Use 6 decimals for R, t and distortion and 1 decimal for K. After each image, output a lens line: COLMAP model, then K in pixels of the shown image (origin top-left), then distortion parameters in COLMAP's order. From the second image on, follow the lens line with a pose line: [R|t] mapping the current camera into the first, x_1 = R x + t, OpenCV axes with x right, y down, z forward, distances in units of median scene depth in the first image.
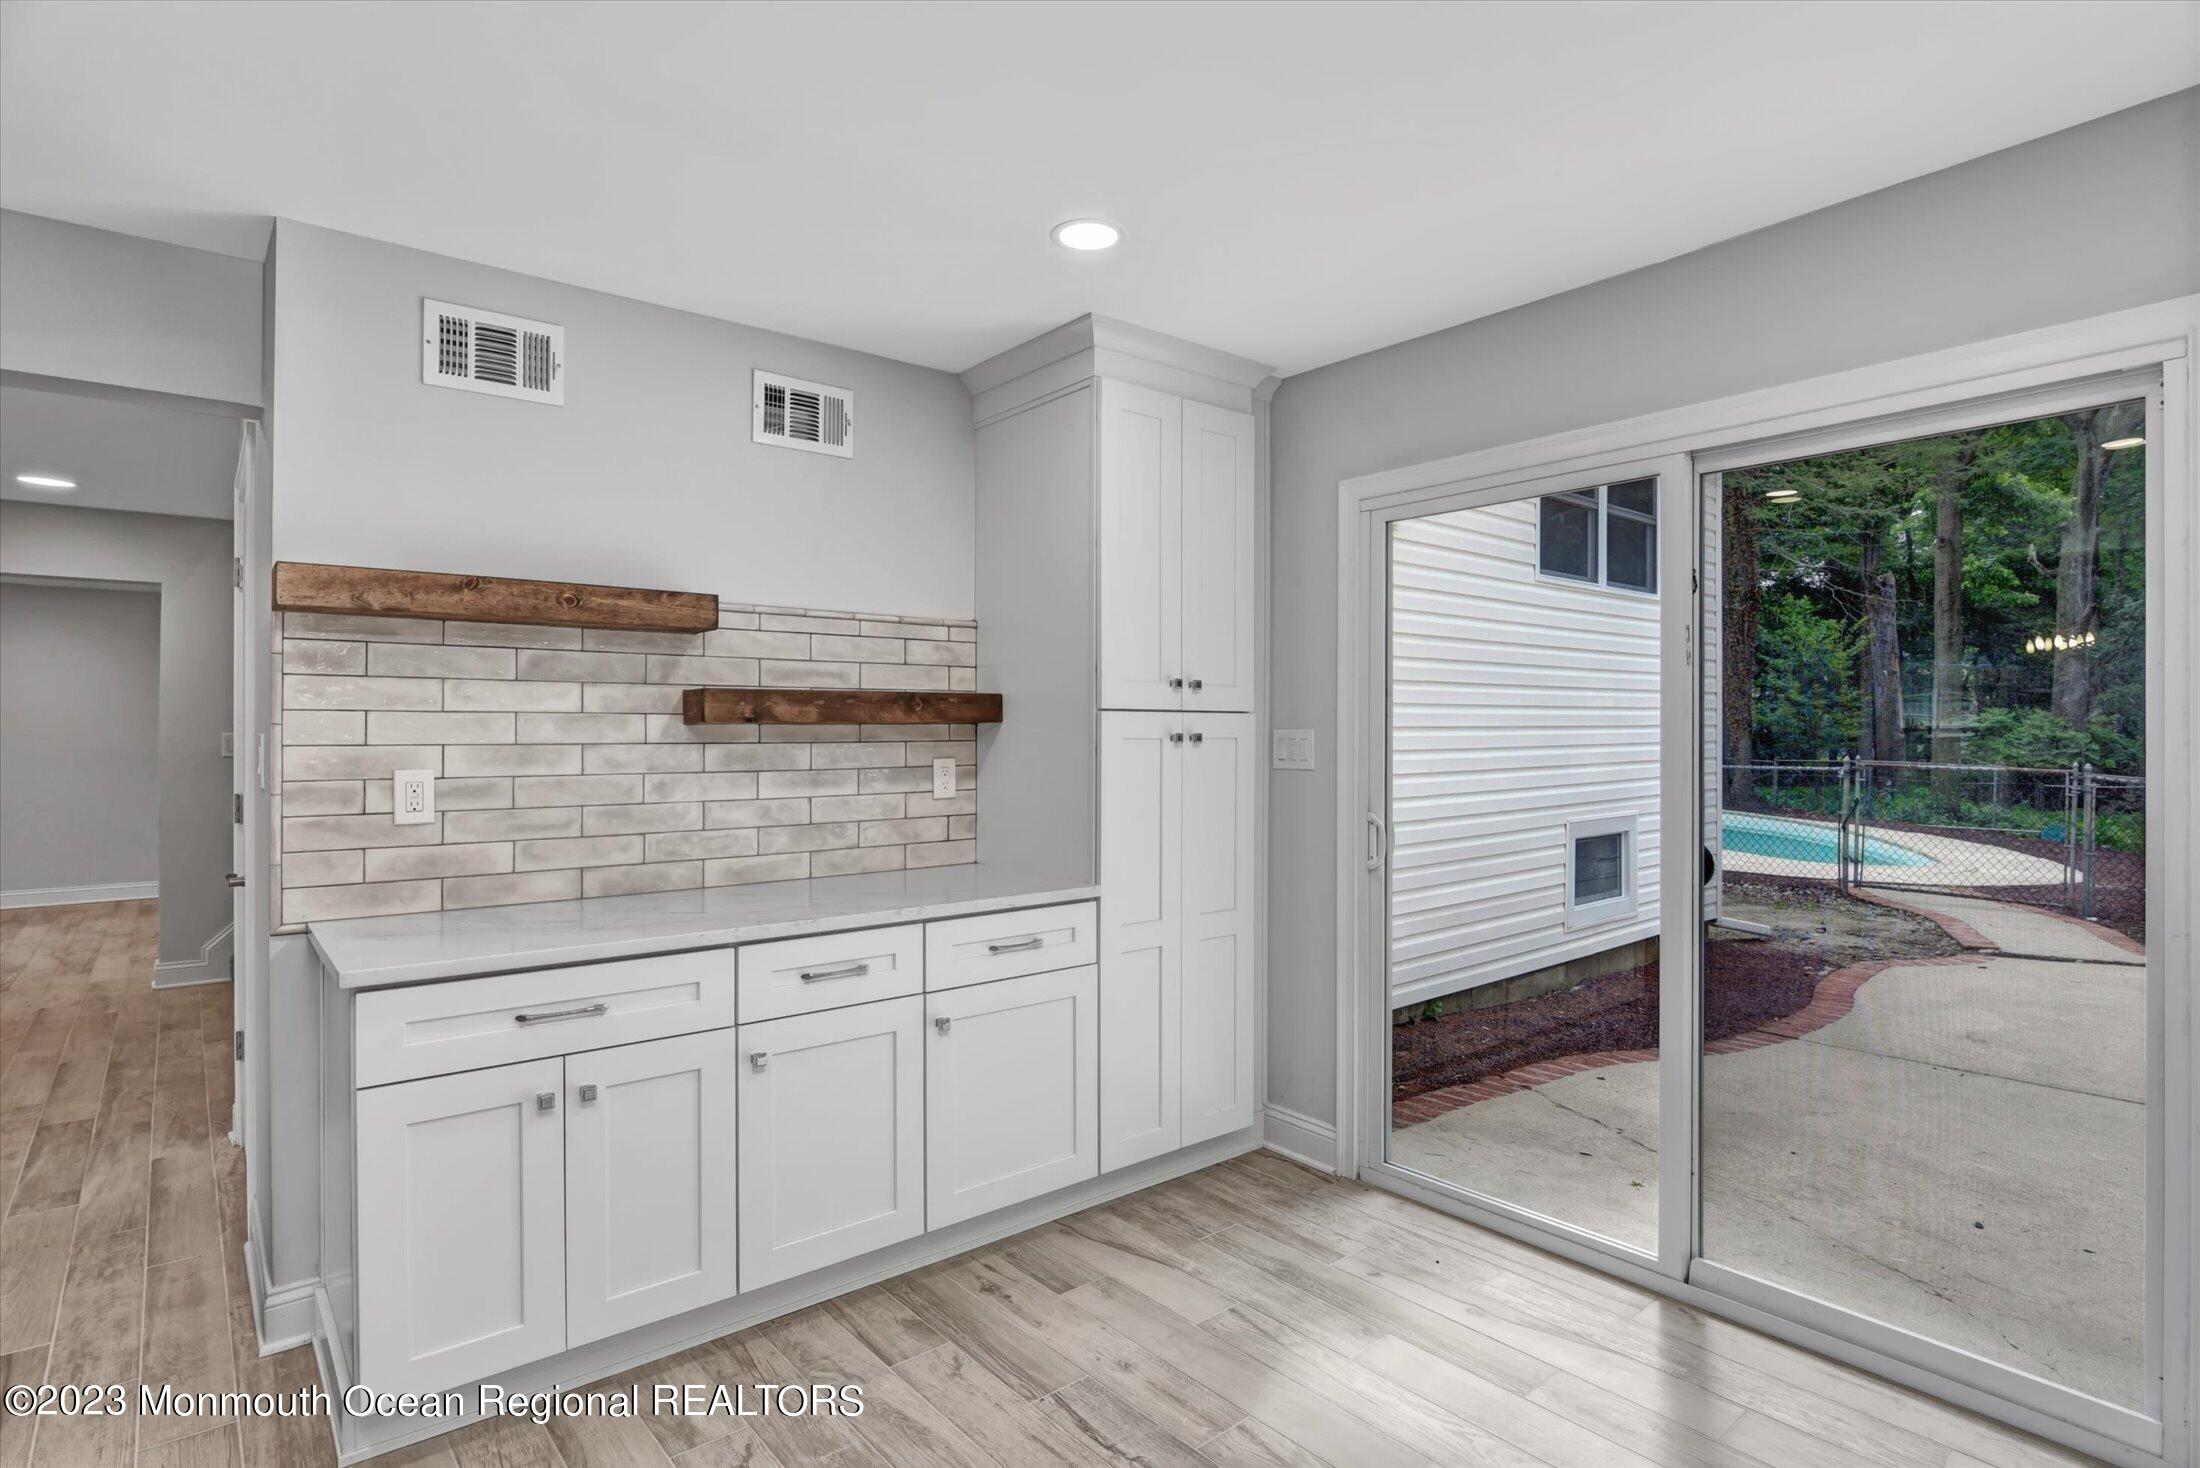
lens RADIAL K [[1088.7, 0, 1090.7], [0, 1088.7, 733.3], [0, 0, 1]] dist [-0.015622, -0.000658]
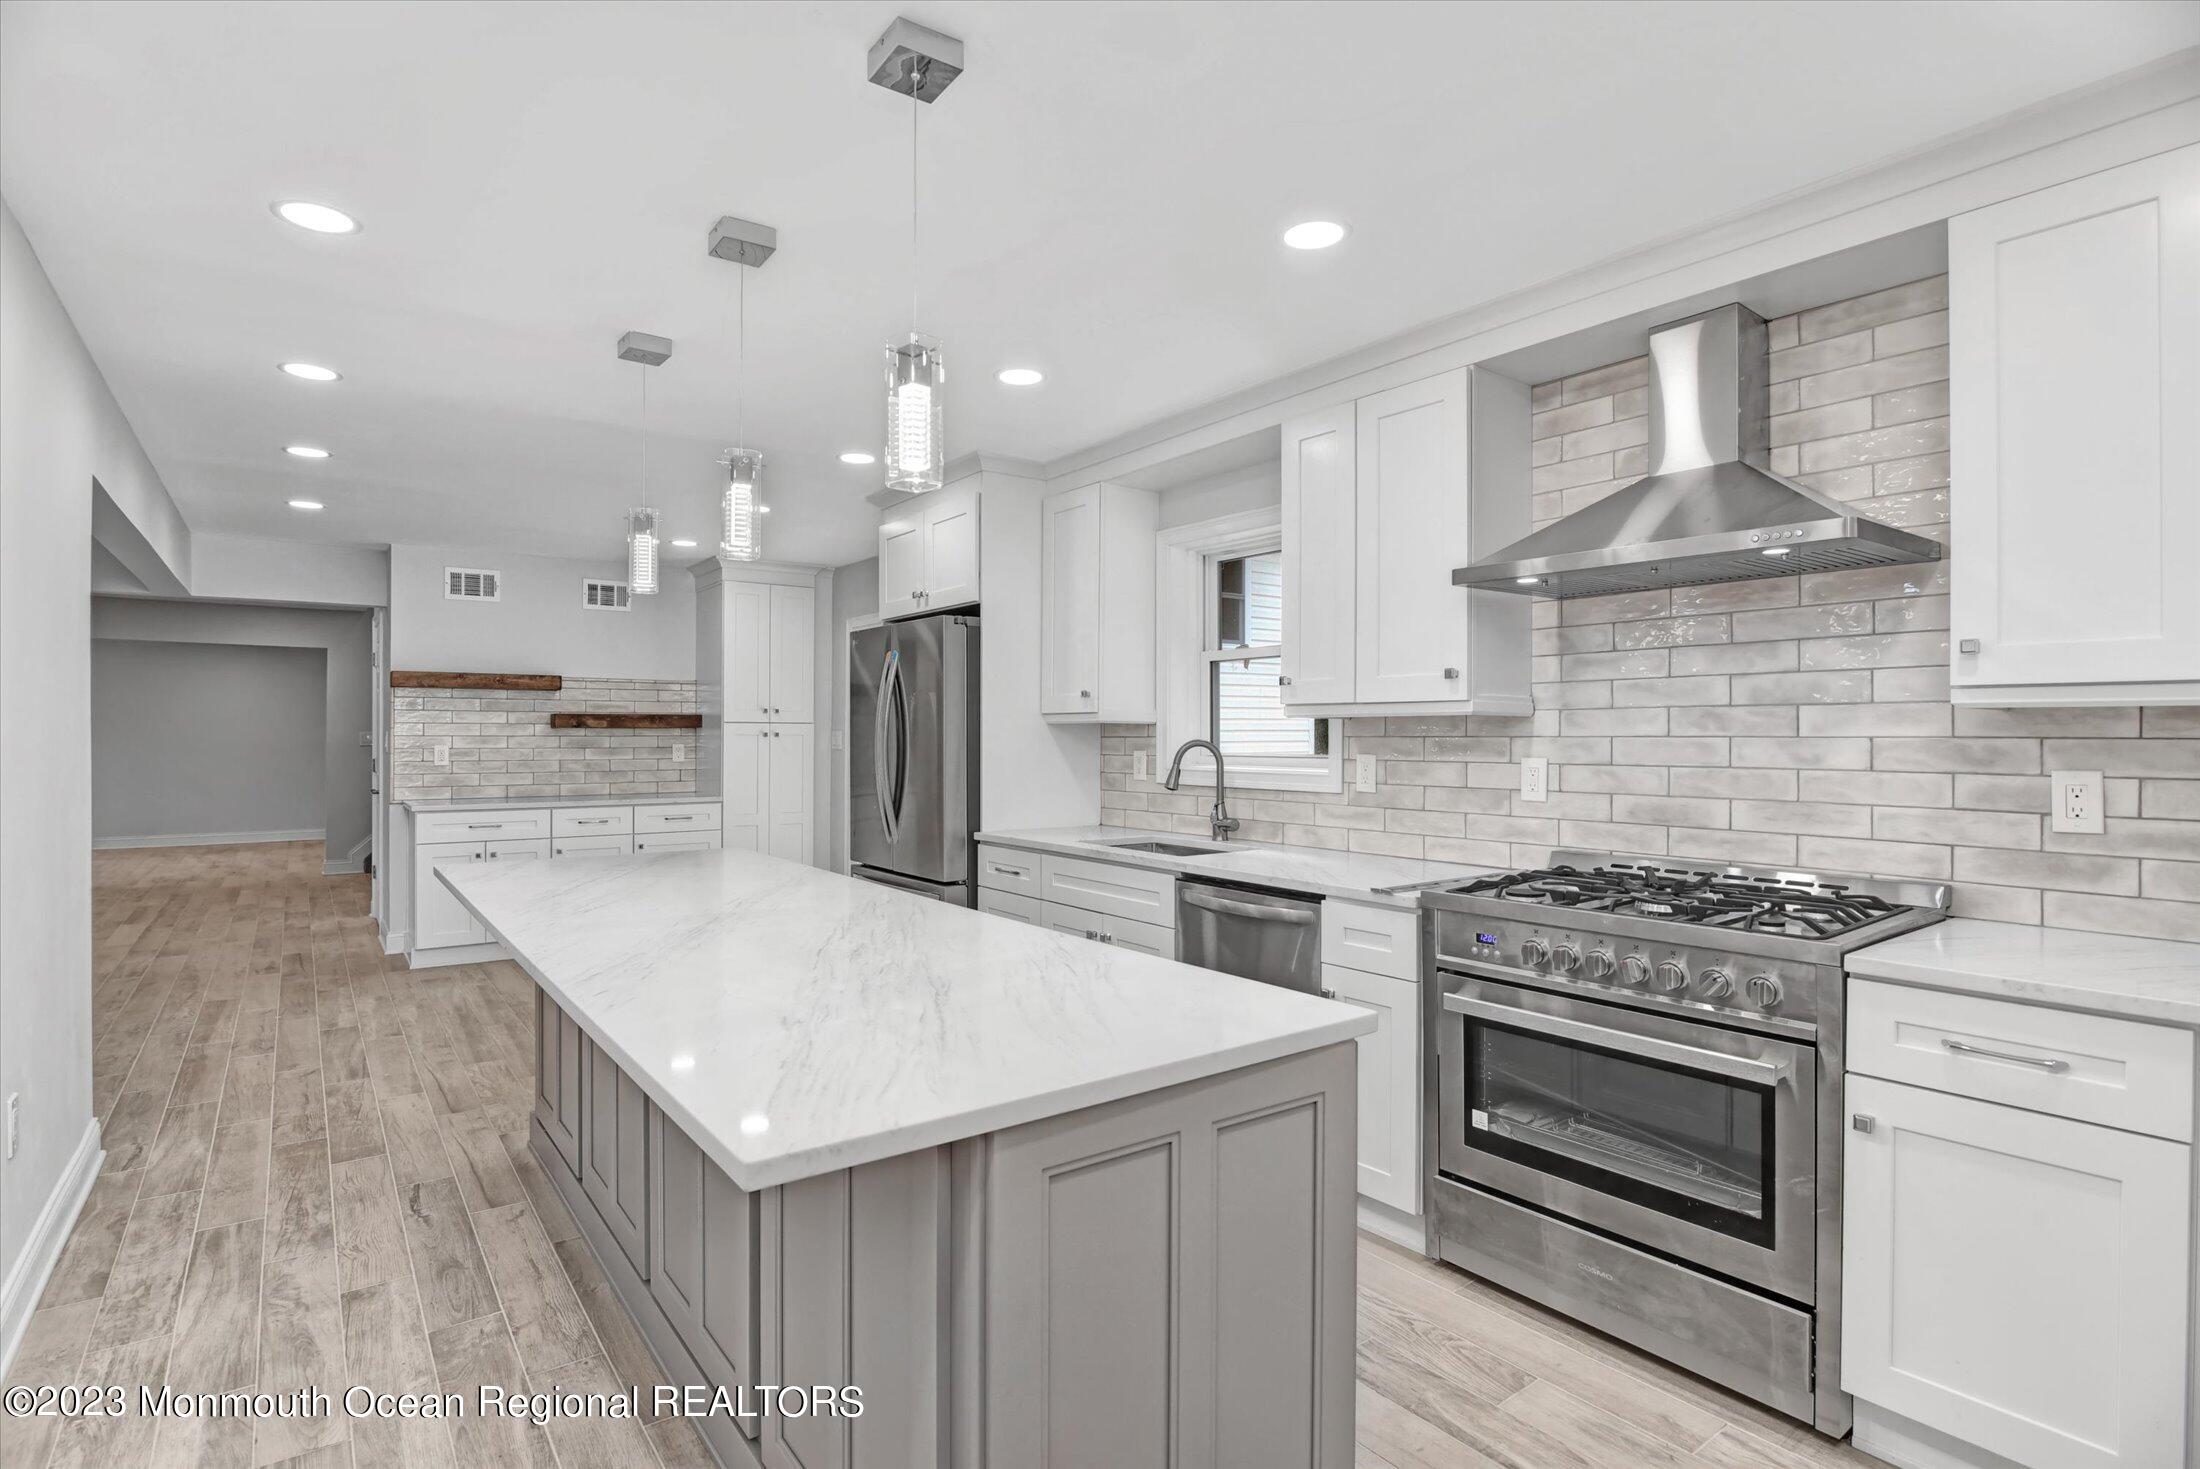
lens RADIAL K [[1088.7, 0, 1078.0], [0, 1088.7, 737.6], [0, 0, 1]] dist [-0.015622, -0.000658]
pose [[0.997111, 0.002712, -0.075912, 1.000327], [-0.002434, 0.999990, 0.003751, 0.001245], [0.075922, -0.003555, 0.997107, -1.349953]]
